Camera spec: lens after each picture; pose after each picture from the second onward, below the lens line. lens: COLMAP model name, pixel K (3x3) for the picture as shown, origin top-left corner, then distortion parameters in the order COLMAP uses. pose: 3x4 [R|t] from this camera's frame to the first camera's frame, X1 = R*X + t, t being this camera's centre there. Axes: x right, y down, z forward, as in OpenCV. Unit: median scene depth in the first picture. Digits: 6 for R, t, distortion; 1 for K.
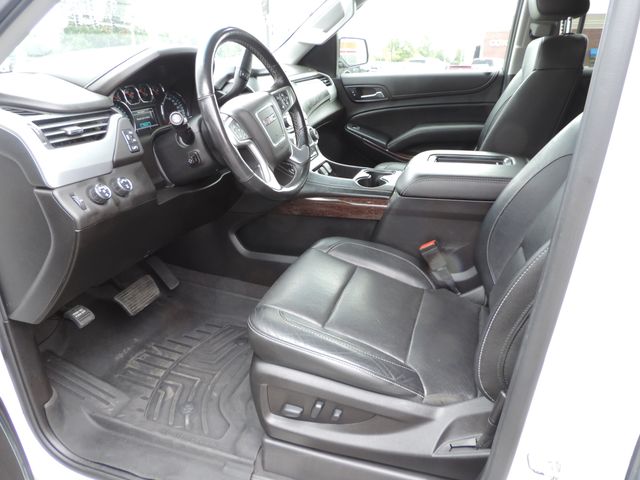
lens RADIAL K [[439.1, 0, 320.0], [0, 439.1, 240.0], [0, 0, 1]] dist [-0.046740, -0.001140]
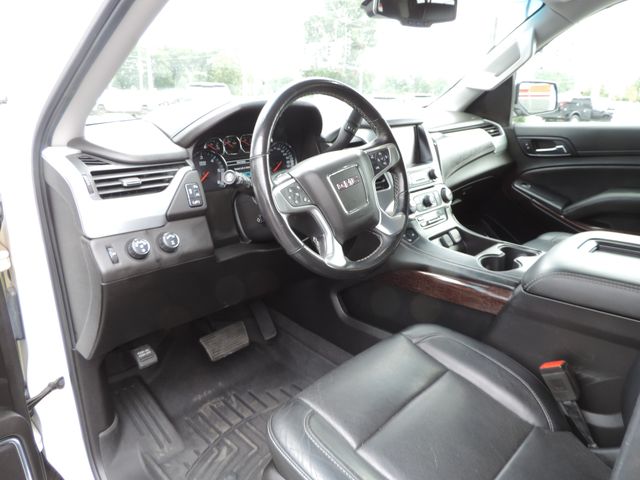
lens RADIAL K [[441.5, 0, 320.0], [0, 441.5, 240.0], [0, 0, 1]] dist [-0.031613, -0.000607]
pose [[0.900019, 0.132663, -0.415170, 0.172974], [-0.166890, 0.984850, -0.047092, -0.094525], [0.402633, 0.111672, 0.908524, 0.168819]]
